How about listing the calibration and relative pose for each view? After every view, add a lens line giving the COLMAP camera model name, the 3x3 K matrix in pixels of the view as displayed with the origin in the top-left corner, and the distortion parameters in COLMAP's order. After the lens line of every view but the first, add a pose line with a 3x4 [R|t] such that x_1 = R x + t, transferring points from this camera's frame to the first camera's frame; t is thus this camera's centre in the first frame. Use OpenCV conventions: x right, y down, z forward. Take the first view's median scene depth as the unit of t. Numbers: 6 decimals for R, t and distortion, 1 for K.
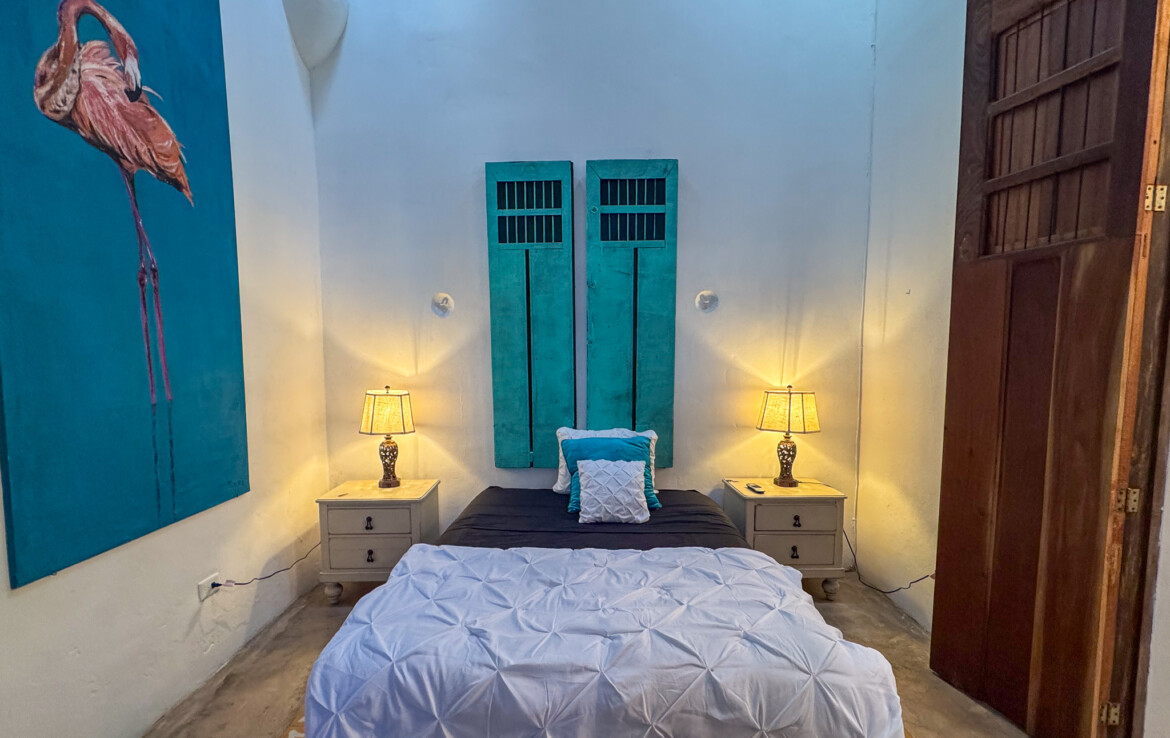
lens RADIAL K [[499.0, 0, 613.5], [0, 499.0, 390.7], [0, 0, 1]] dist [-0.002491, 0.000290]
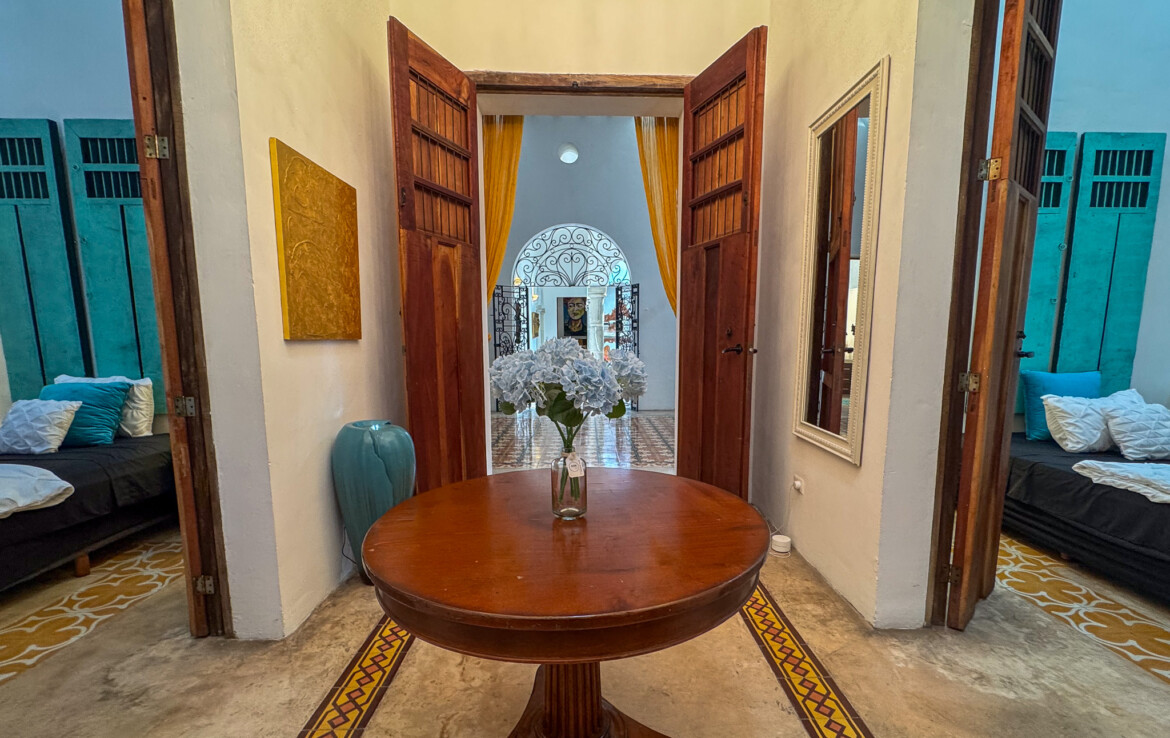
lens RADIAL K [[499.0, 0, 615.5], [0, 499.0, 399.3], [0, 0, 1]] dist [-0.002491, 0.000290]
pose [[0.998593, -0.000010, 0.053020, 1.038966], [-0.002365, 0.998996, 0.044740, 0.076171], [-0.052967, -0.044802, 0.997591, -0.129256]]
